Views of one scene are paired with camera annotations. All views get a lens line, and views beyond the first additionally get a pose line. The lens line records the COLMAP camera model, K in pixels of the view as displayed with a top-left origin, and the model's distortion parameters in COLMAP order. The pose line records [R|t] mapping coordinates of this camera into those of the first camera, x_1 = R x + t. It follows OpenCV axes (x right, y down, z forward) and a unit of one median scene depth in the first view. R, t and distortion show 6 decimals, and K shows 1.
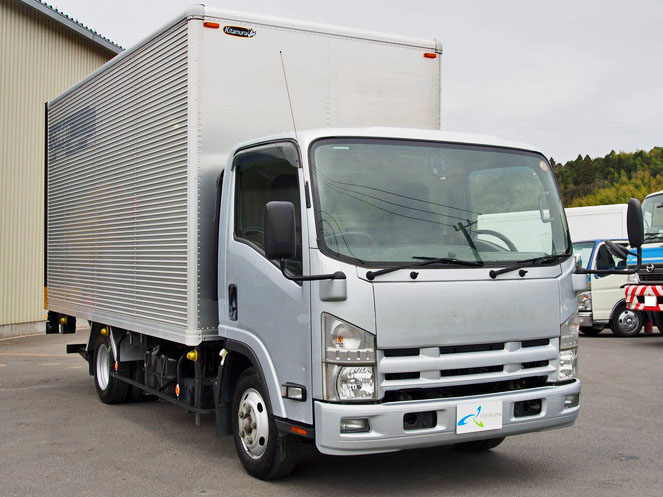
lens RADIAL K [[871.6, 0, 331.5], [0, 871.6, 248.5], [0, 0, 1]] dist [0.026044, 0.029348]
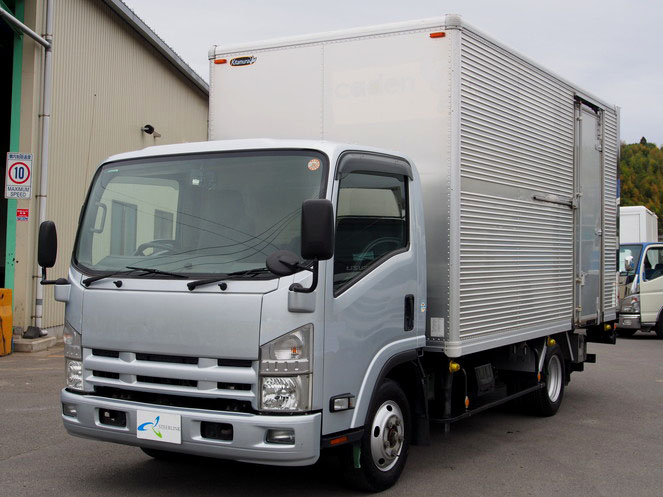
lens RADIAL K [[935.0, 0, 331.5], [0, 935.0, 248.5], [0, 0, 1]] dist [0.022945, 0.027294]
pose [[0.494586, -0.001720, -0.869127, 1.132399], [-0.003655, 0.999985, -0.004059, -0.008768], [0.869121, 0.005184, 0.494572, 0.596675]]
